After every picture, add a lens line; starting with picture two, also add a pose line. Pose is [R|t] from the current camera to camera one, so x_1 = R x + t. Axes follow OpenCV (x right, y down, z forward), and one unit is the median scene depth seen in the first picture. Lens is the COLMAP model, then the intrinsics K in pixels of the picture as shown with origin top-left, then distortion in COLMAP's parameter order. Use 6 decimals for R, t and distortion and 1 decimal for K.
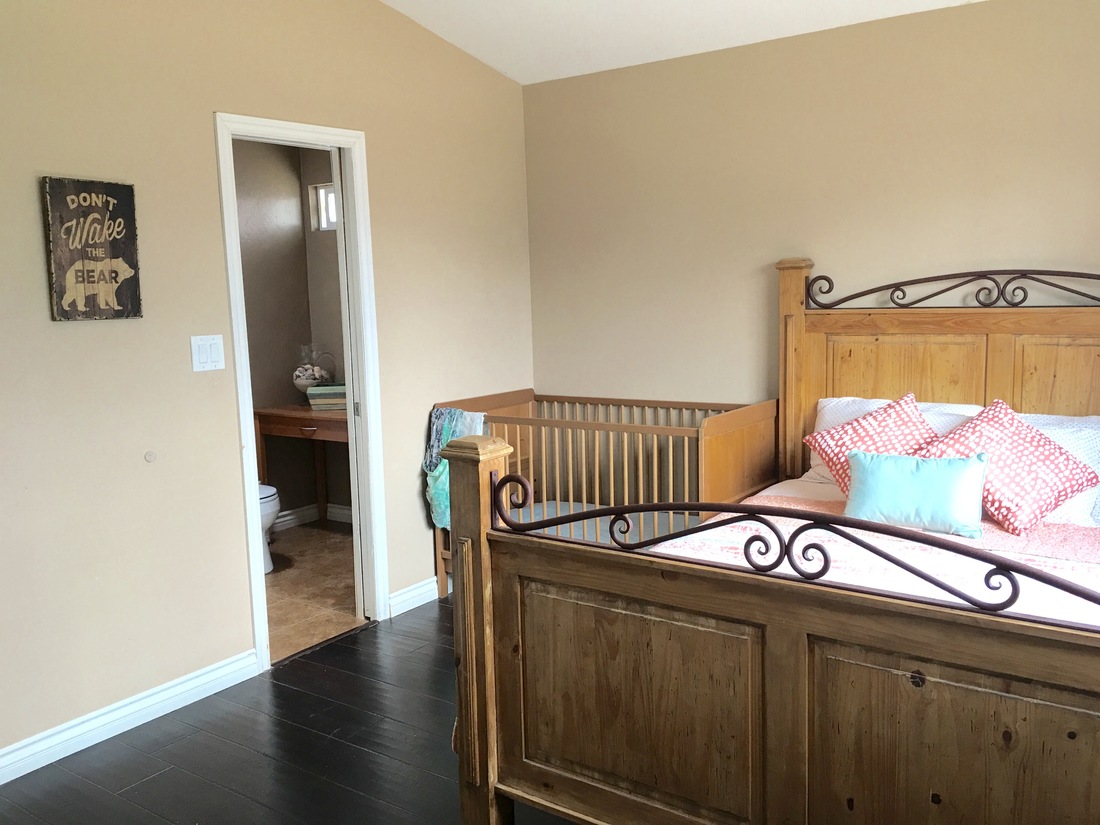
lens RADIAL K [[939.8, 0, 551.8], [0, 939.8, 416.2], [0, 0, 1]] dist [0.084418, -0.116138]
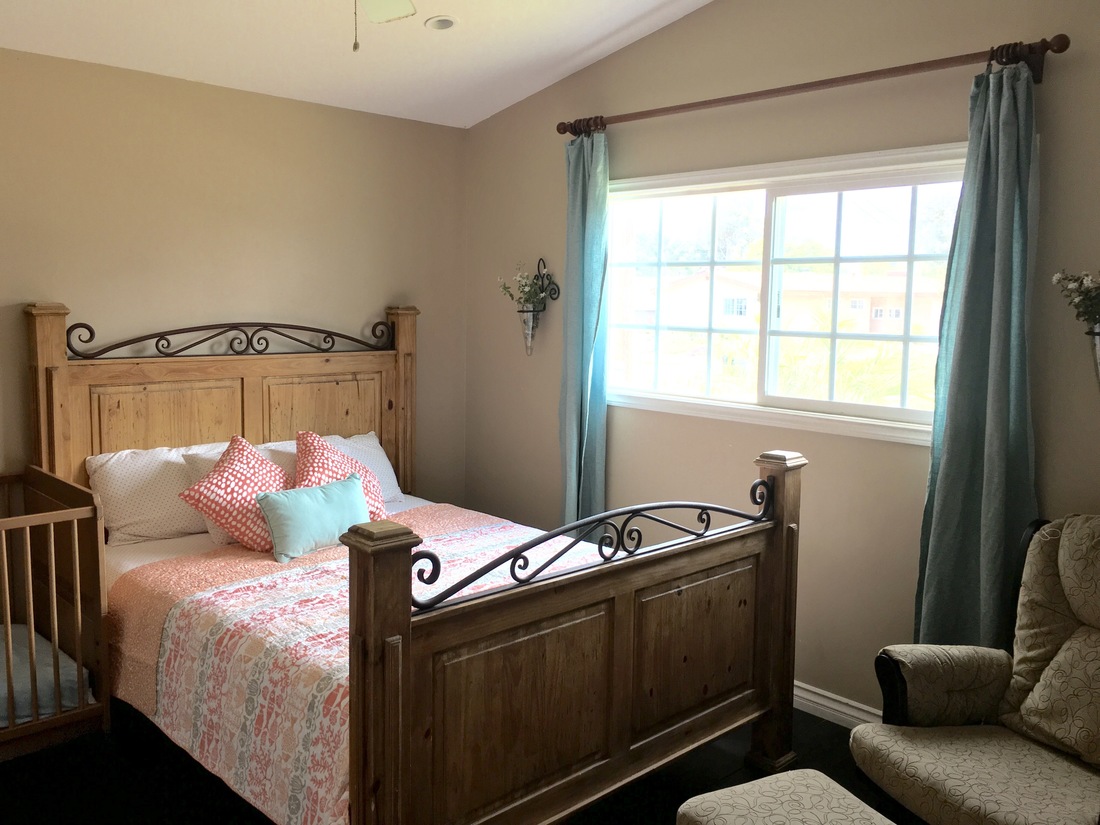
lens RADIAL K [[939.8, 0, 550.5], [0, 939.8, 406.8], [0, 0, 1]] dist [0.084418, -0.116138]
pose [[0.178864, -0.084177, 0.980266, -0.683275], [0.114459, 0.991349, 0.064244, -0.094443], [-0.977193, 0.100710, 0.186951, 0.489793]]
